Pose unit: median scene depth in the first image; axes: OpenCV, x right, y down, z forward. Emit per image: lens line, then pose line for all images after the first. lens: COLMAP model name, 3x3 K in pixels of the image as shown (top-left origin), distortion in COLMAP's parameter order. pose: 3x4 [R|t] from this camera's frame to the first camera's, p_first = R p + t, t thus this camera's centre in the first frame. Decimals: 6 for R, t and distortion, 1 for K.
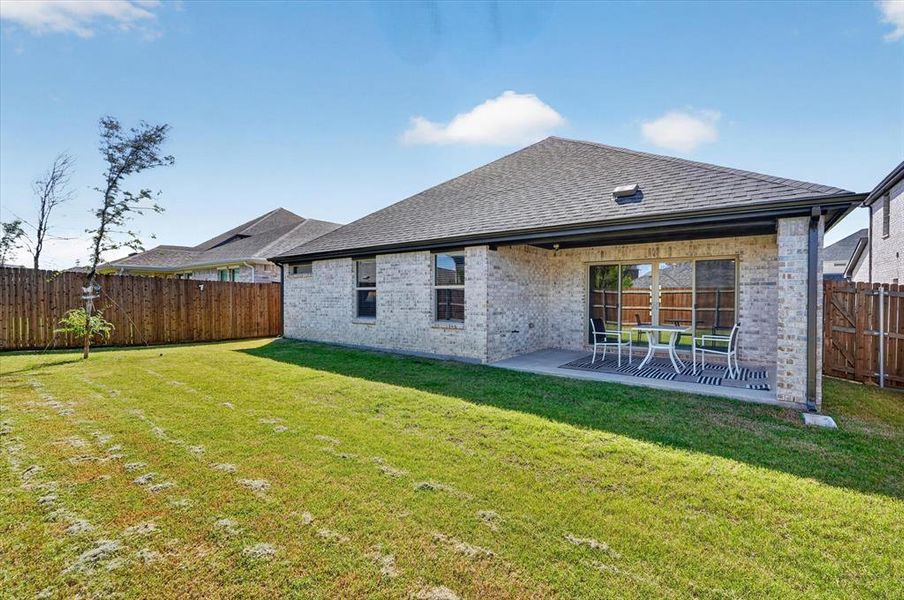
lens RADIAL K [[388.5, 0, 447.6], [0, 388.5, 304.9], [0, 0, 1]] dist [-0.002879, -0.000002]
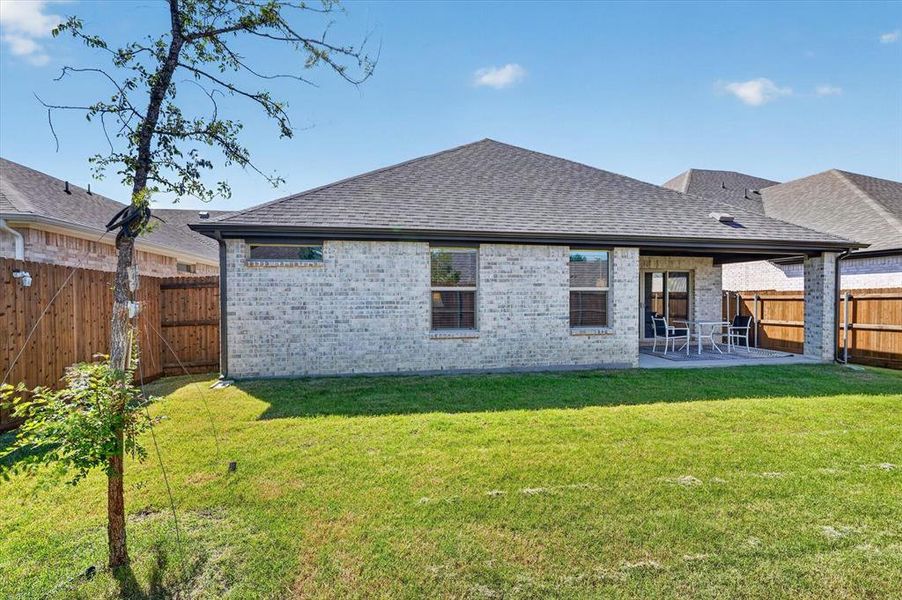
lens RADIAL K [[387.7, 0, 446.7], [0, 387.7, 304.9], [0, 0, 1]] dist [-0.002879, -0.000002]
pose [[0.685190, -0.013648, 0.728237, -0.774581], [0.019378, 0.999812, 0.000505, -0.013644], [-0.728107, 0.013766, 0.685325, 0.547518]]
